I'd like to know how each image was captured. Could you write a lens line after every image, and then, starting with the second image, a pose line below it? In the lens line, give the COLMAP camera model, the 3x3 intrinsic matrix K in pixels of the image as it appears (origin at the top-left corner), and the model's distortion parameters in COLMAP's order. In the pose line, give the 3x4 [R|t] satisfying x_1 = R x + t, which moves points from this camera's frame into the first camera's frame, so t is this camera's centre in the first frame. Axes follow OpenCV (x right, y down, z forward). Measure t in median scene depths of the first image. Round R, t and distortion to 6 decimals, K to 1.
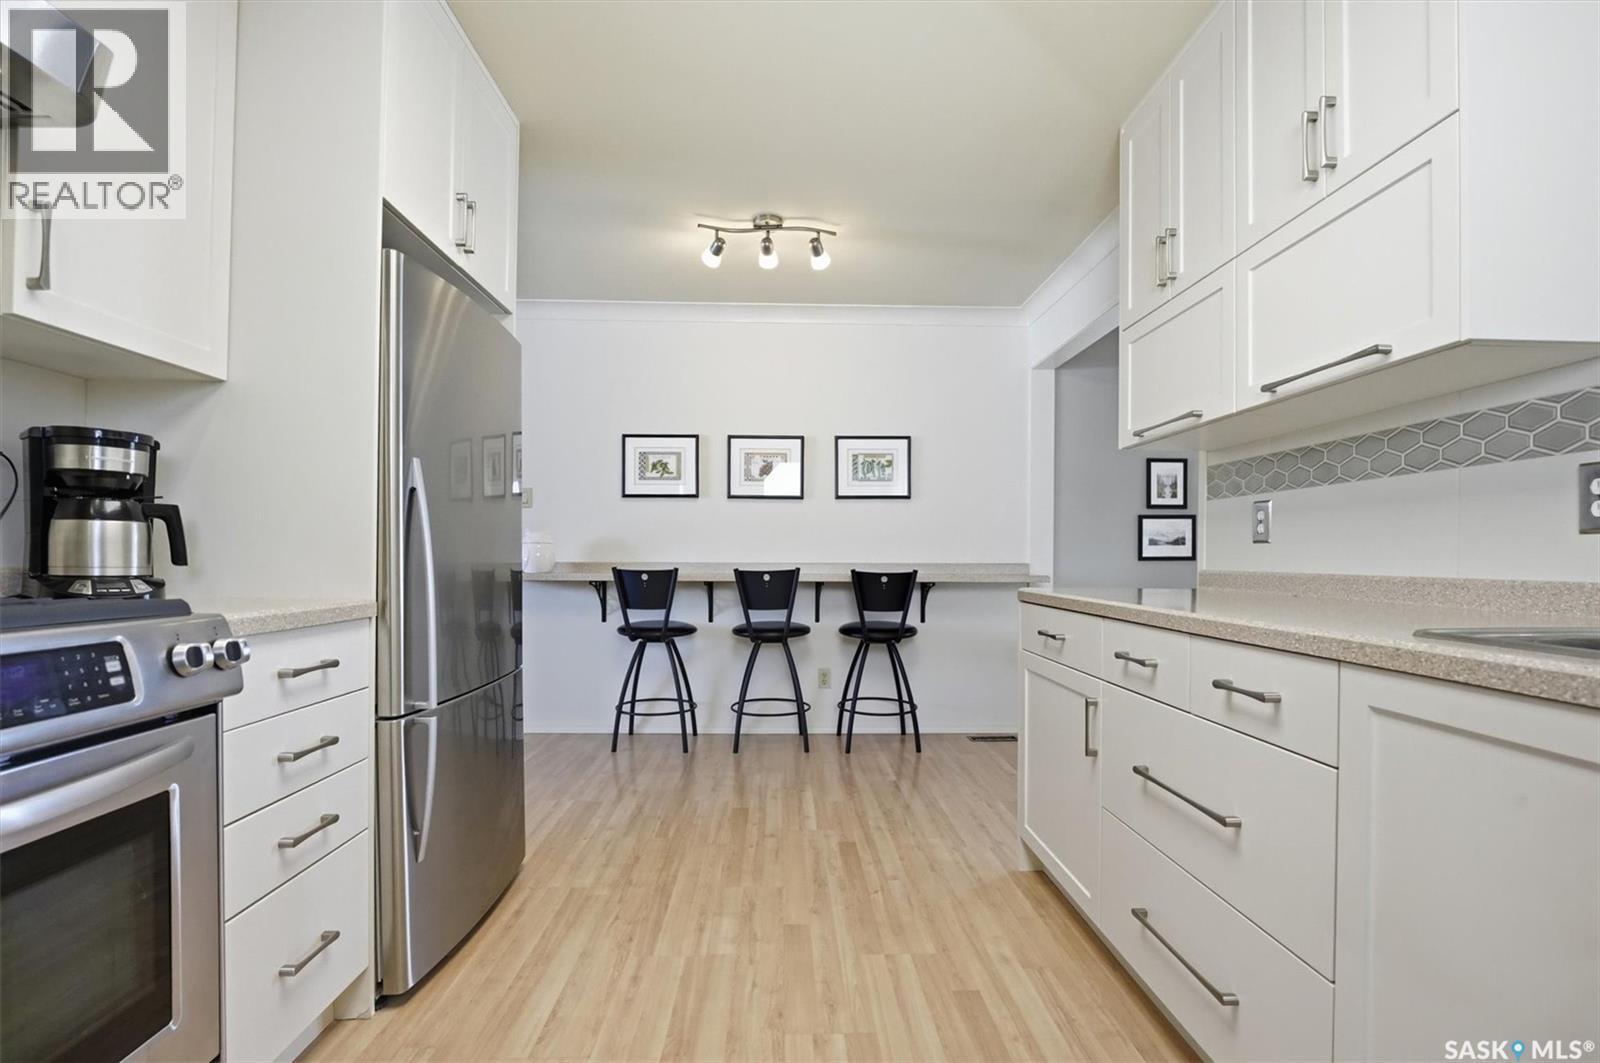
lens RADIAL K [[764.7, 0, 800.0], [0, 764.7, 531.5], [0, 0, 1]] dist [-0.000181, 0.000188]
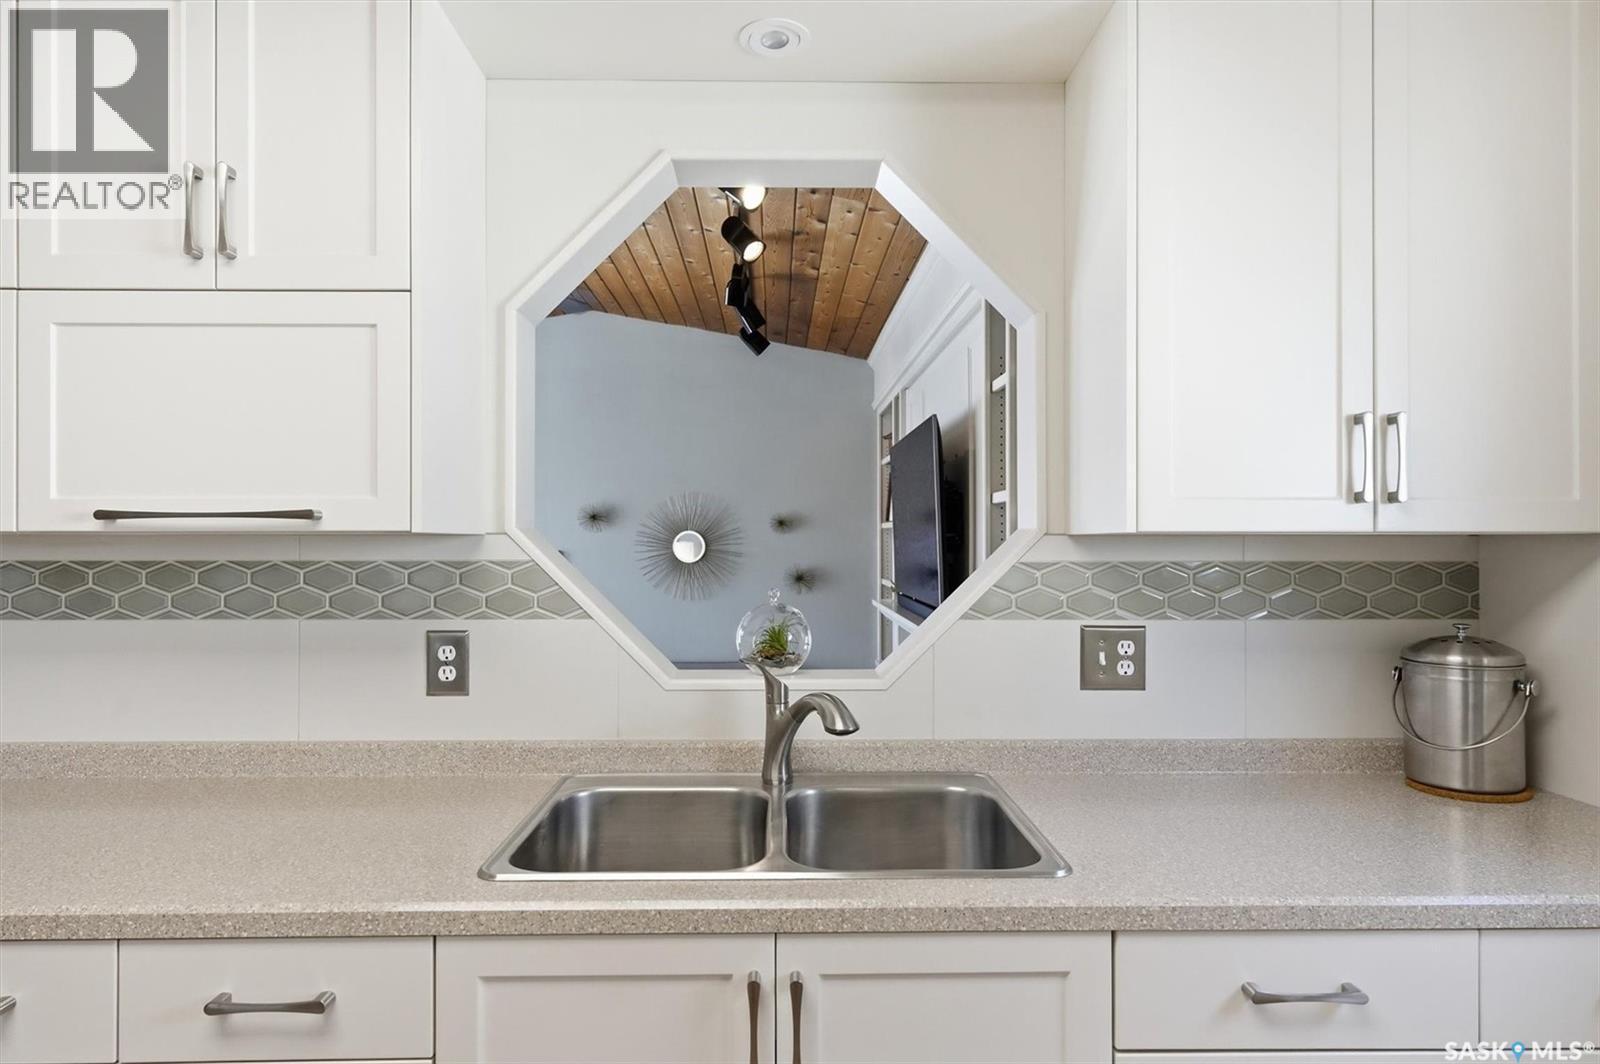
lens RADIAL K [[918.9, 0, 791.9], [0, 918.9, 524.6], [0, 0, 1]] dist [0.000350, -0.000050]
pose [[0.011411, 0.002524, 0.999932, -0.283978], [-0.029654, 0.999558, -0.002185, -0.251657], [-0.999495, -0.029627, 0.011481, 0.467628]]
